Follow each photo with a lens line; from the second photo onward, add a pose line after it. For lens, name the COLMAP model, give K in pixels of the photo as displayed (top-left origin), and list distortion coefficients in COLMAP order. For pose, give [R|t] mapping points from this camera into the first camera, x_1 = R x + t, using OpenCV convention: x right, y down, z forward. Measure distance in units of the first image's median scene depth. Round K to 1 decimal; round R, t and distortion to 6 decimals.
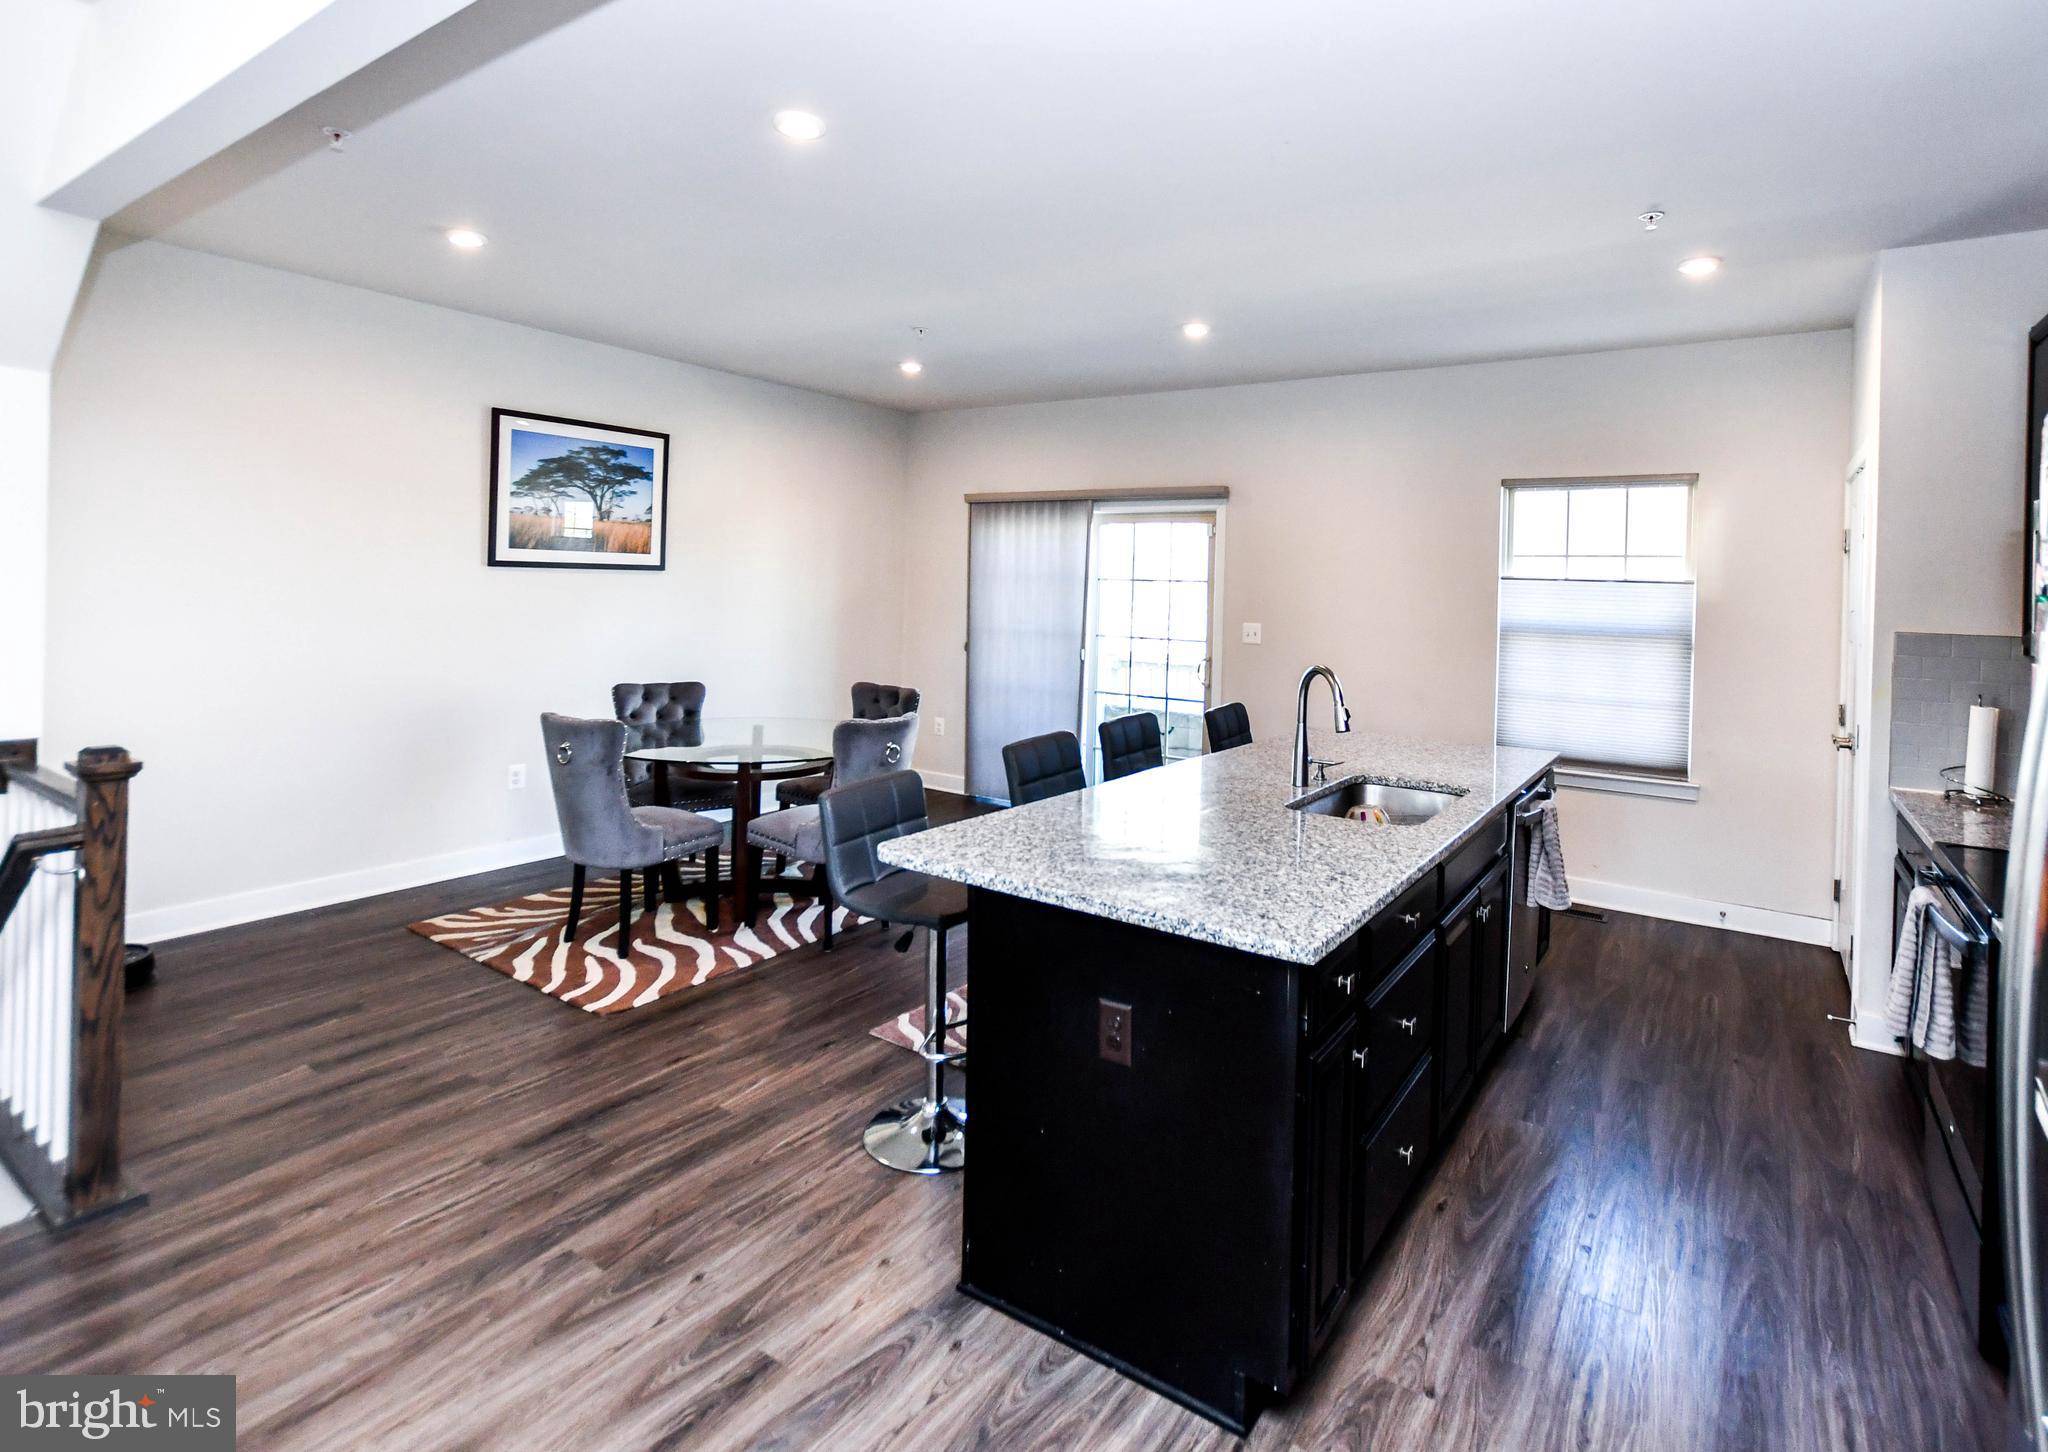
lens RADIAL K [[1038.0, 0, 1077.8], [0, 1038.0, 578.2], [0, 0, 1]] dist [-0.005320, -0.002851]
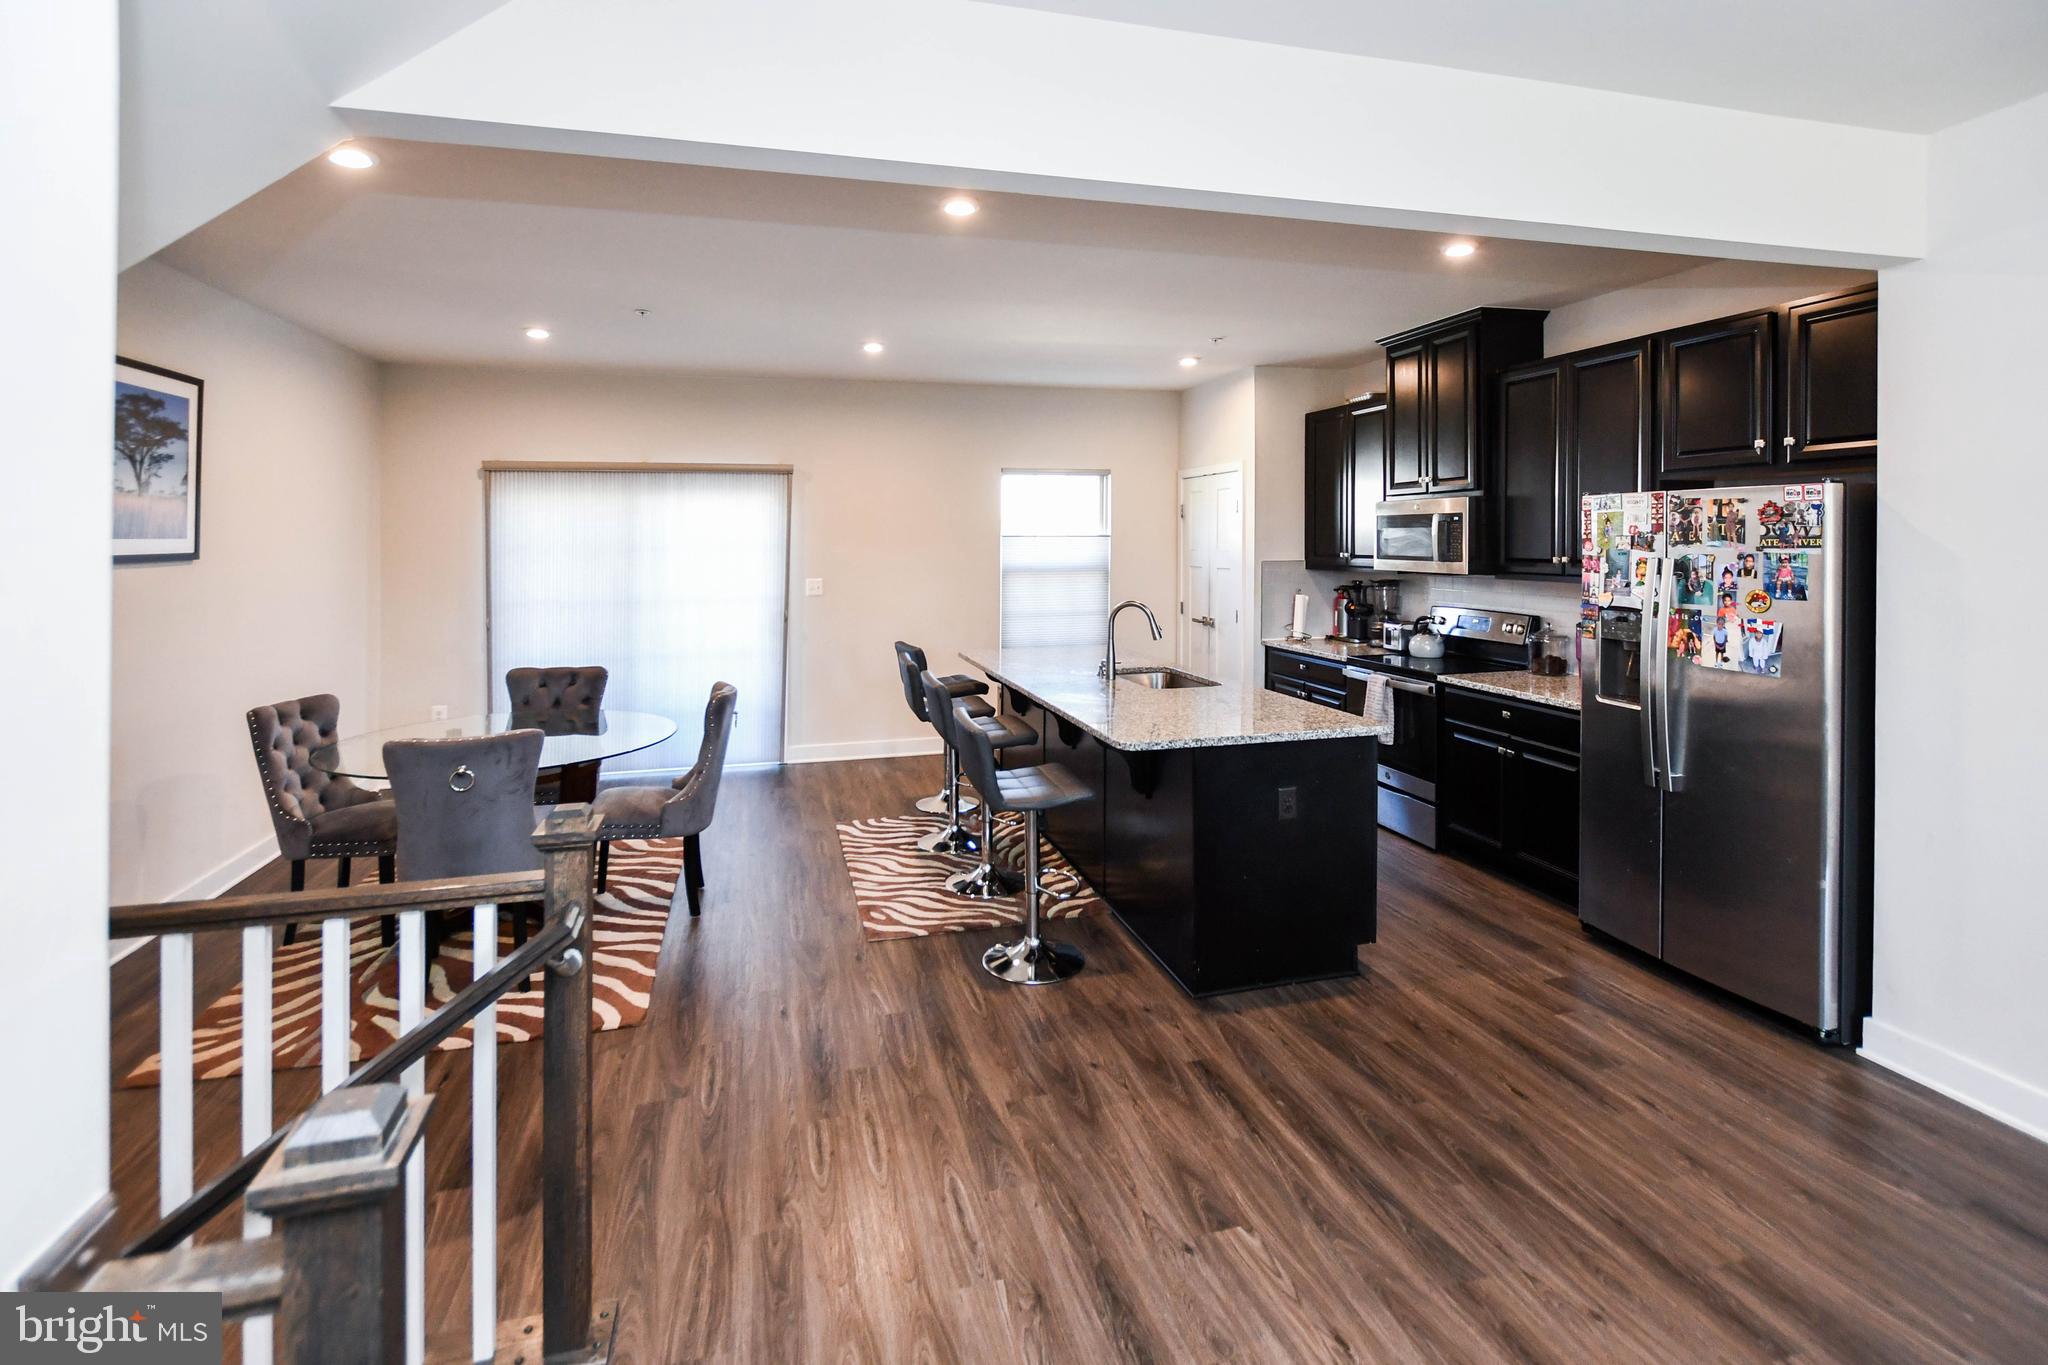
lens RADIAL K [[943.2, 0, 1019.9], [0, 943.2, 550.4], [0, 0, 1]] dist [-0.012675, 0.003284]
pose [[0.657636, -0.041540, 0.752190, -0.586877], [0.020058, 0.999090, 0.037639, -0.031414], [-0.753069, -0.009666, 0.657871, 0.104593]]
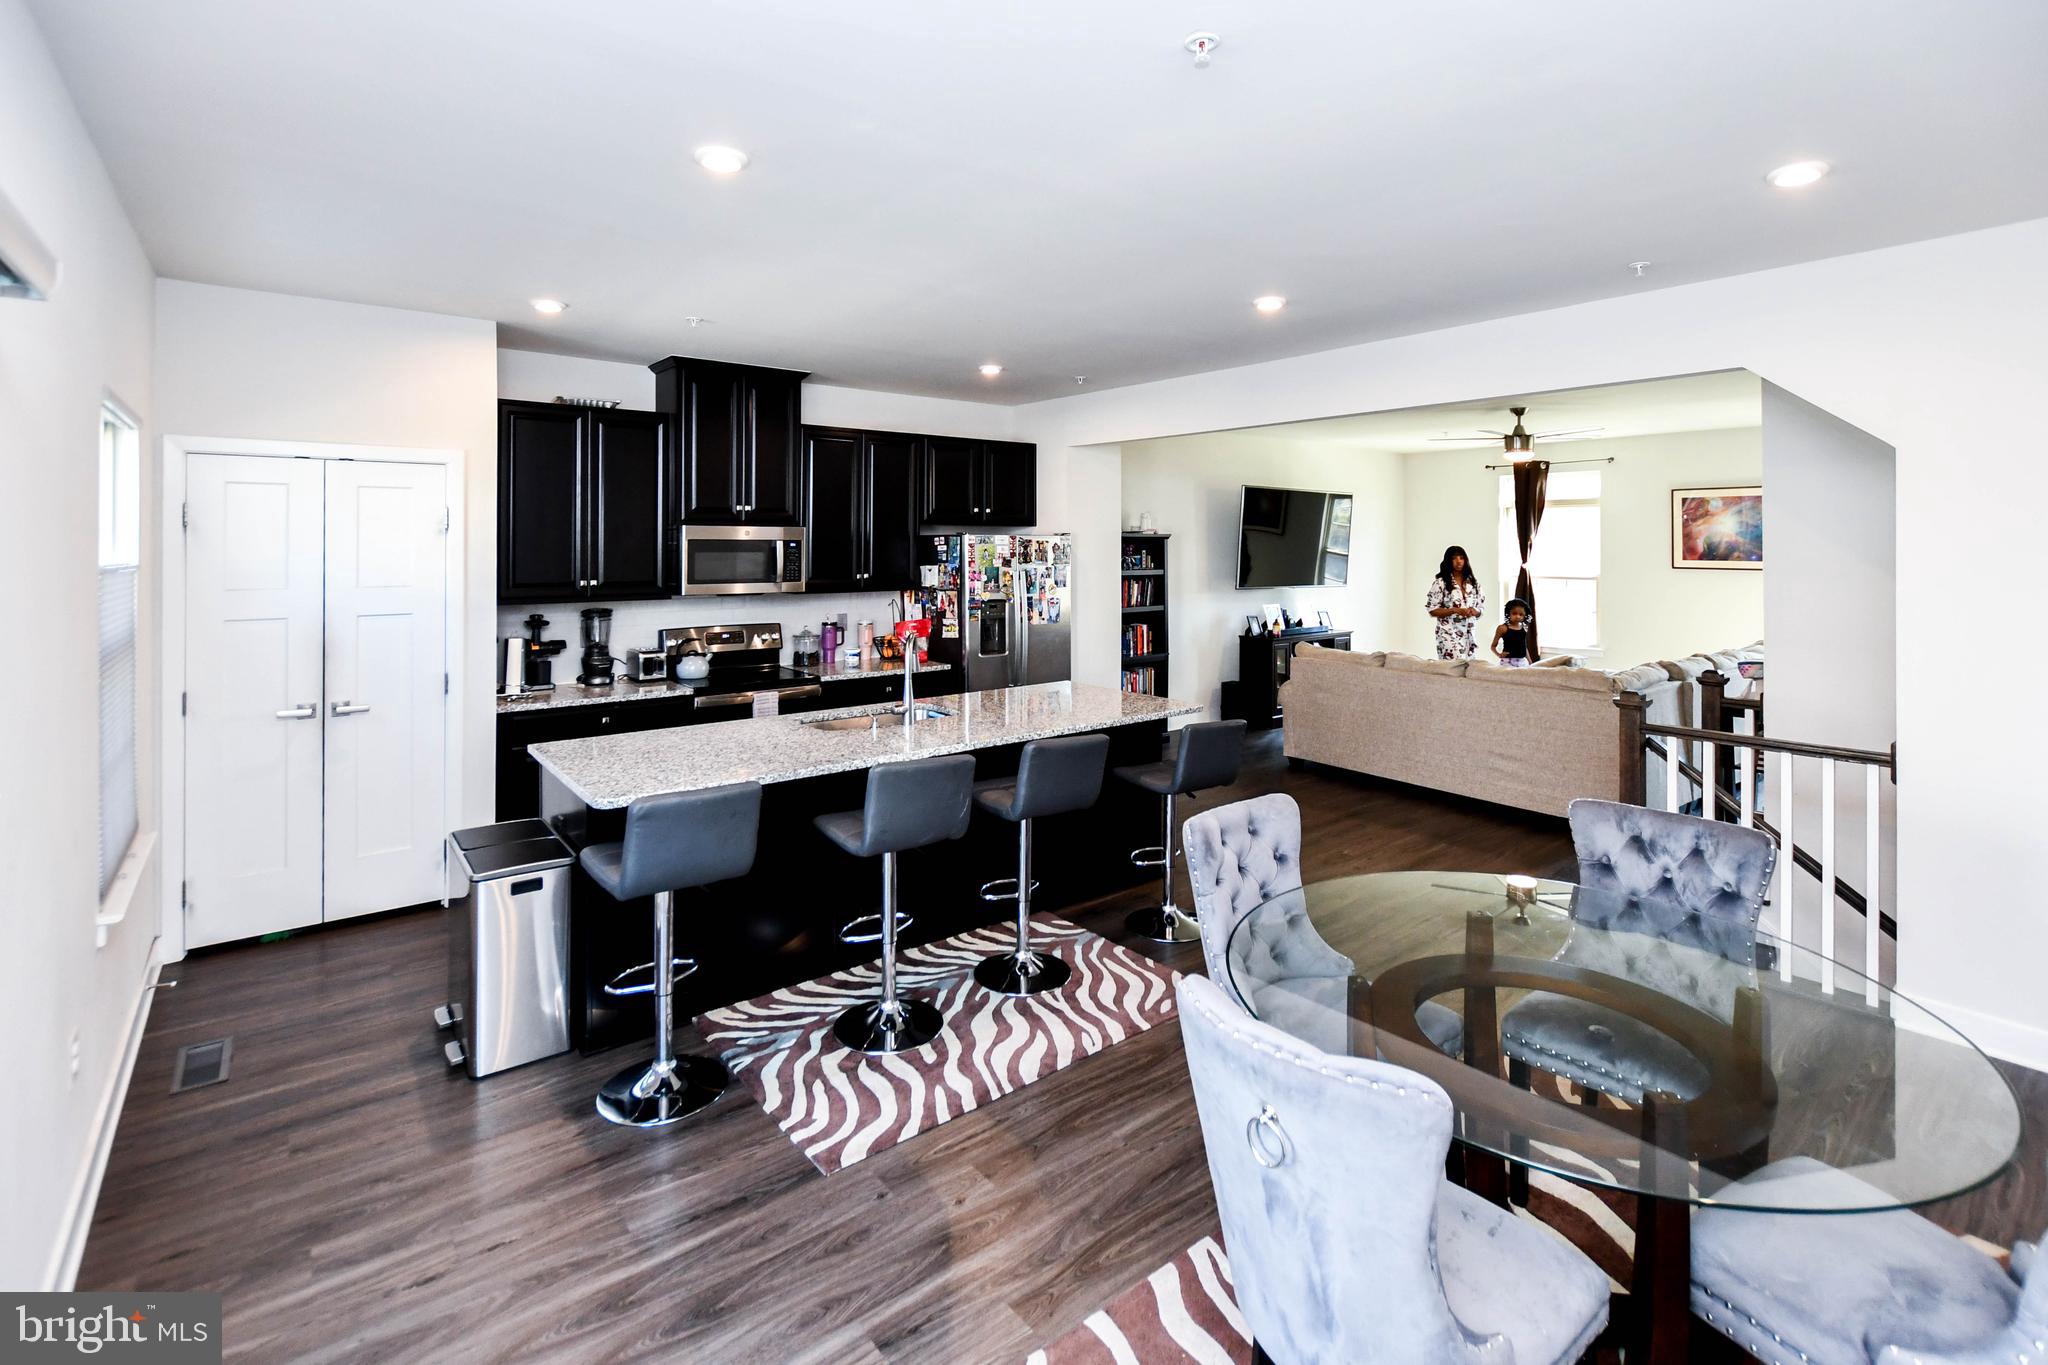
lens RADIAL K [[943.2, 0, 1025.8], [0, 943.2, 559.6], [0, 0, 1]] dist [-0.012675, 0.003284]
pose [[-0.954357, -0.028904, 0.297267, -0.188896], [-0.026324, 0.999573, 0.012679, -0.023257], [-0.297507, 0.004274, -0.954710, 1.344056]]
